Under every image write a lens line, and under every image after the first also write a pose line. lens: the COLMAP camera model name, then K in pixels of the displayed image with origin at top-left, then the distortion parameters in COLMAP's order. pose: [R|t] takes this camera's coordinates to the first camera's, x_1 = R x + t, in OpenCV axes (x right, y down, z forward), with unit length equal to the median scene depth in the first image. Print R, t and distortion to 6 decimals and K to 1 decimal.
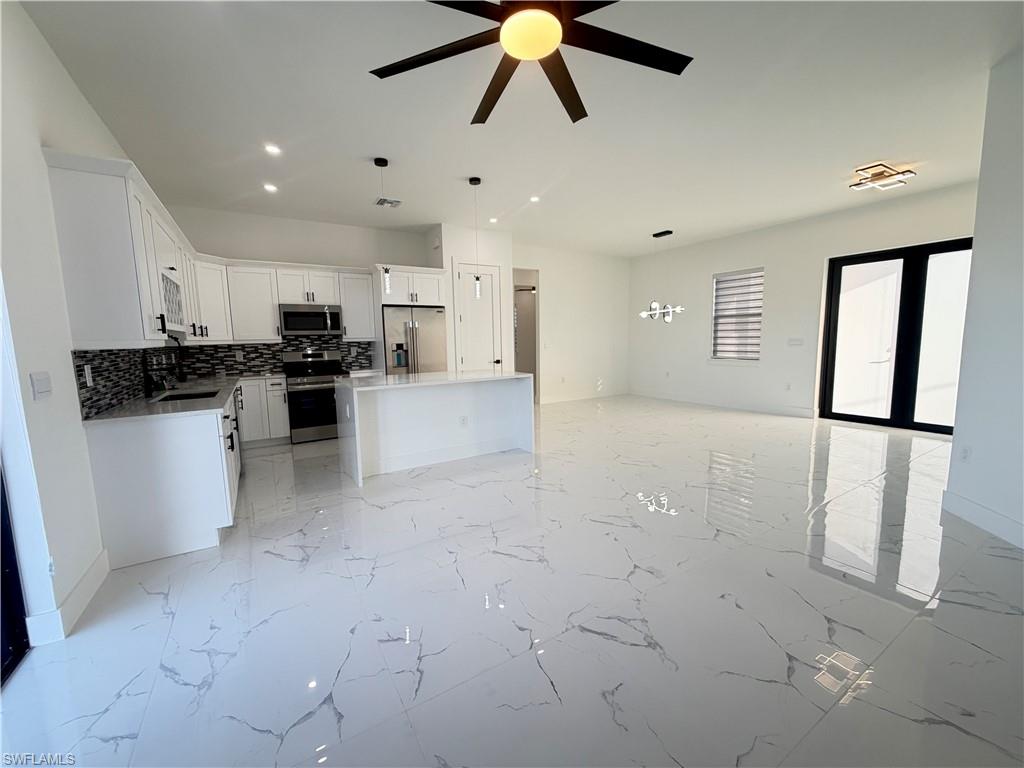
lens RADIAL K [[409.8, 0, 512.0], [0, 409.8, 384.0], [0, 0, 1]] dist [0.001088, 0.000030]
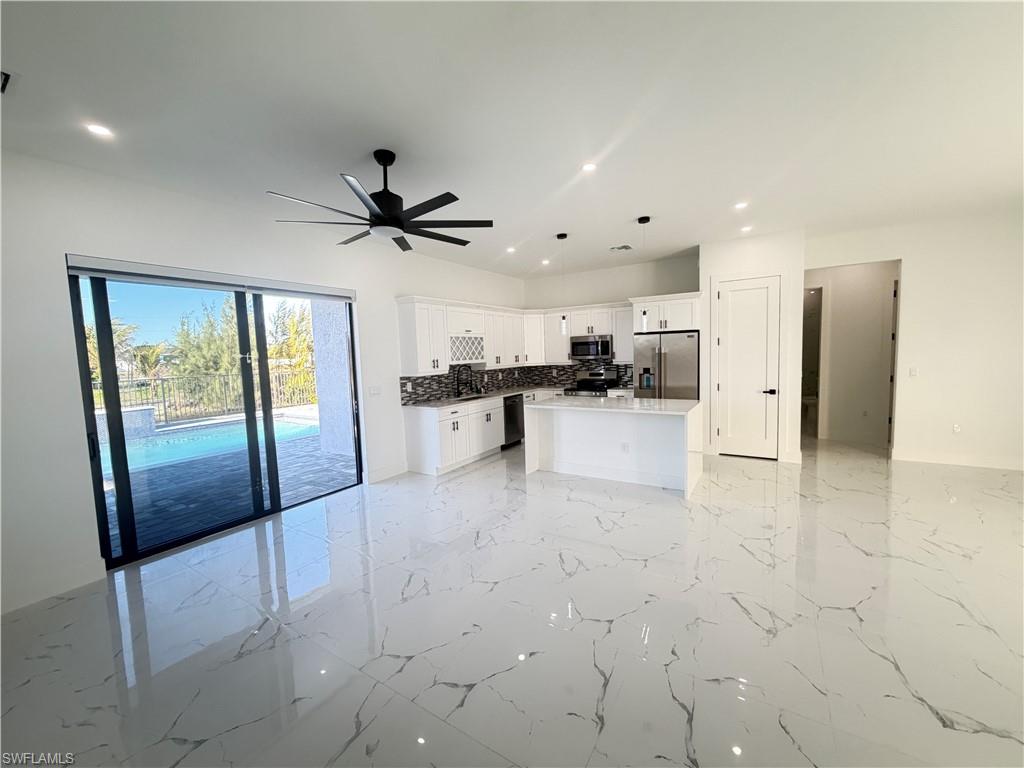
lens RADIAL K [[409.8, 0, 512.0], [0, 409.8, 384.0], [0, 0, 1]] dist [0.001088, 0.000030]
pose [[0.441384, 0.075598, -0.894128, 0.569419], [-0.077406, 0.995938, 0.045994, -0.081980], [0.893974, 0.048909, 0.445442, 0.207203]]
